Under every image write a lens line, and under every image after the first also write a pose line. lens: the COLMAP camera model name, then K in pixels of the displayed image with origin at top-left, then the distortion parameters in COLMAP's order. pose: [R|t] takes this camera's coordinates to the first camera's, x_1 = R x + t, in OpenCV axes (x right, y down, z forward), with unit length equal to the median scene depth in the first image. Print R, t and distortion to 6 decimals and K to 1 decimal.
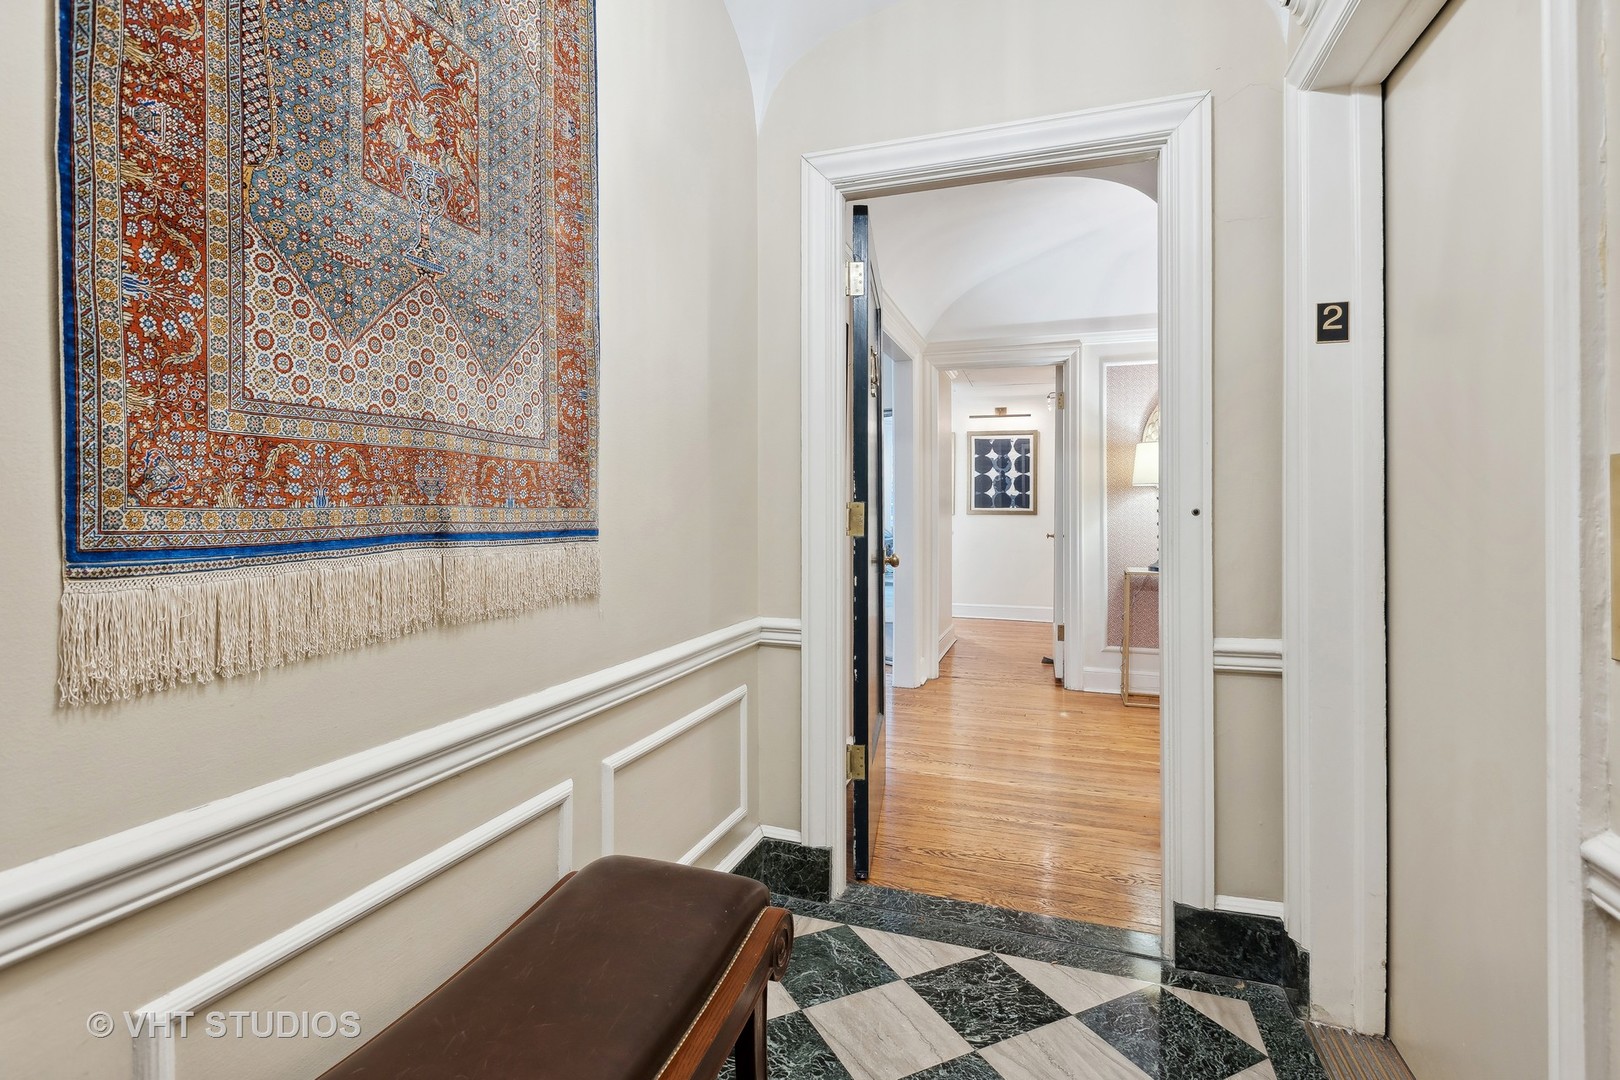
lens RADIAL K [[732.9, 0, 805.4], [0, 732.9, 519.0], [0, 0, 1]] dist [-0.001502, -0.000606]
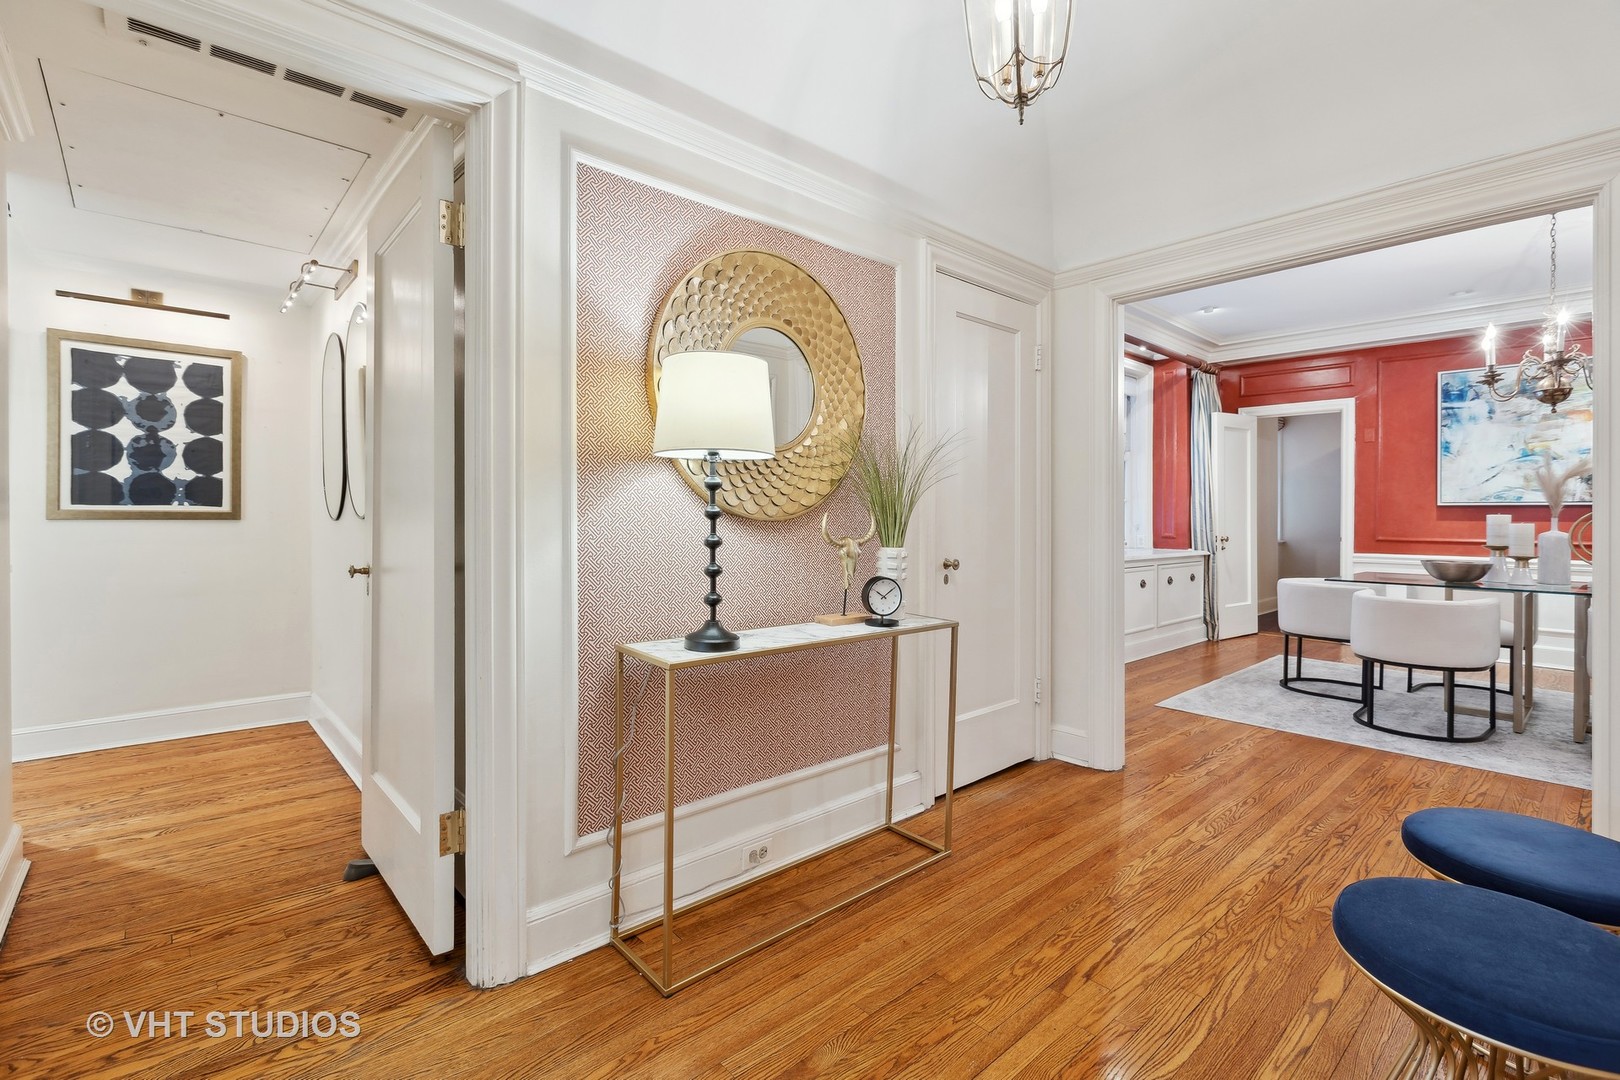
lens RADIAL K [[732.9, 0, 805.4], [0, 732.9, 519.0], [0, 0, 1]] dist [-0.001502, -0.000606]
pose [[0.496006, -0.008783, 0.868275, 0.068785], [0.008194, 0.999952, 0.005434, -0.005315], [-0.868281, 0.004419, 0.496054, 0.404244]]
